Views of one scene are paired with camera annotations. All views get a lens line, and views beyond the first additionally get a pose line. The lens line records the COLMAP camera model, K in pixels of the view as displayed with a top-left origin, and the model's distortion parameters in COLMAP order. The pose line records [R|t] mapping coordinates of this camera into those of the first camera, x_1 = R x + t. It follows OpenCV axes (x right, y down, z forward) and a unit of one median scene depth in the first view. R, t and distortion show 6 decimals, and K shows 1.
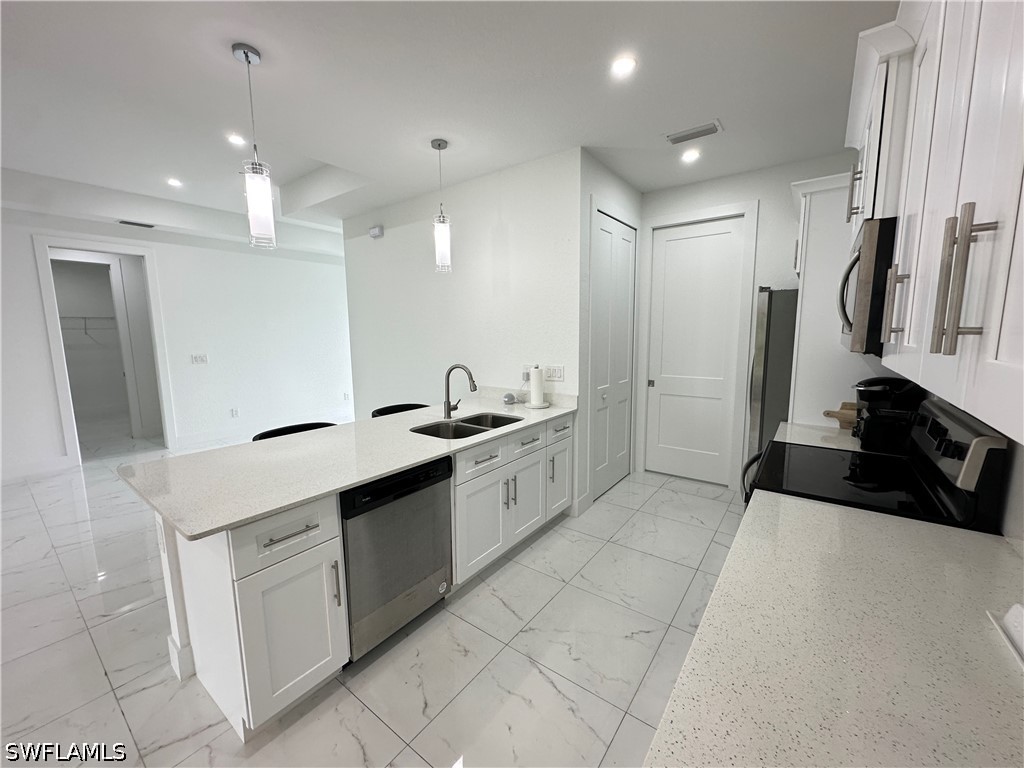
lens RADIAL K [[410.6, 0, 519.3], [0, 410.6, 386.6], [0, 0, 1]] dist [-0.001870, 0.000528]
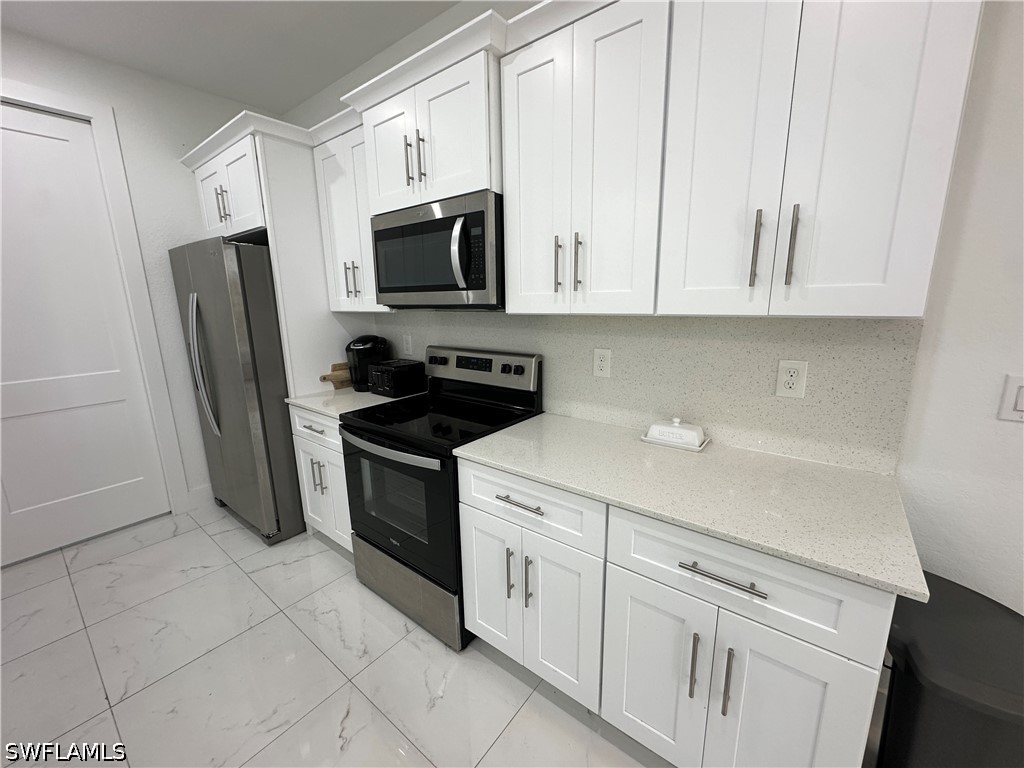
lens RADIAL K [[410.6, 0, 508.4], [0, 410.6, 384.6], [0, 0, 1]] dist [-0.001870, 0.000528]
pose [[0.032392, -0.198468, 0.979572, -0.221861], [0.148772, 0.970125, 0.191634, -0.044794], [-0.988341, 0.139525, 0.060951, 0.503228]]
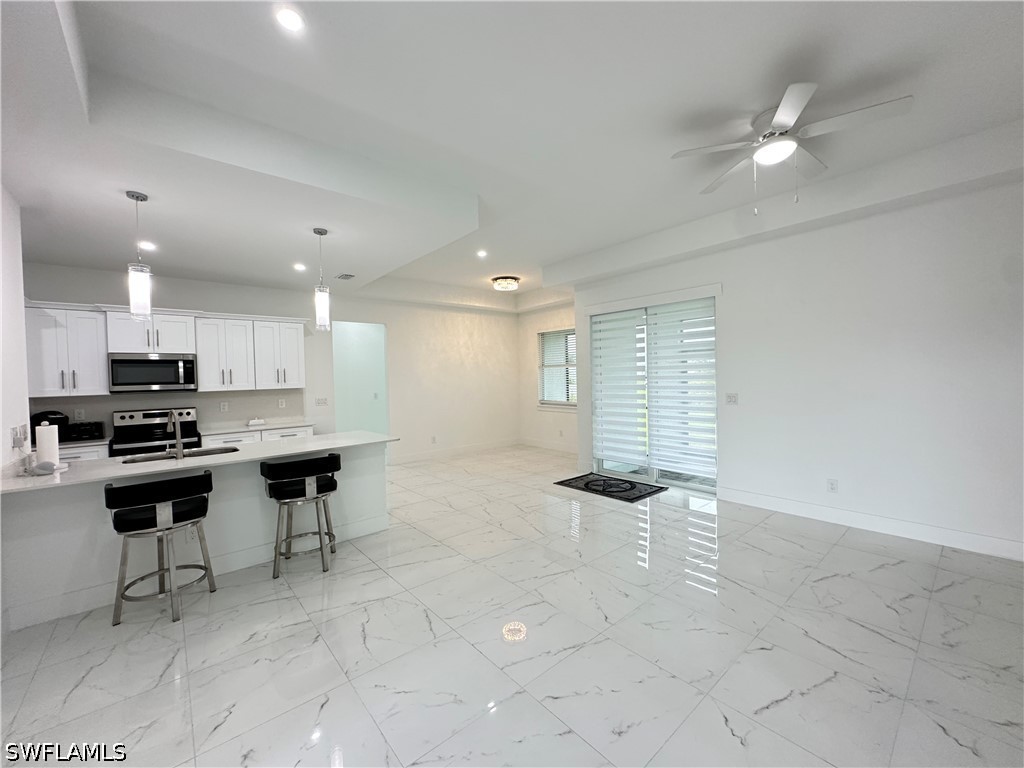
lens RADIAL K [[410.6, 0, 508.4], [0, 410.6, 387.6], [0, 0, 1]] dist [-0.001870, 0.000528]
pose [[-0.976482, 0.024096, 0.214250, -1.473376], [0.058253, 0.986262, 0.154577, -0.274231], [-0.207581, 0.163422, -0.964470, 2.162701]]
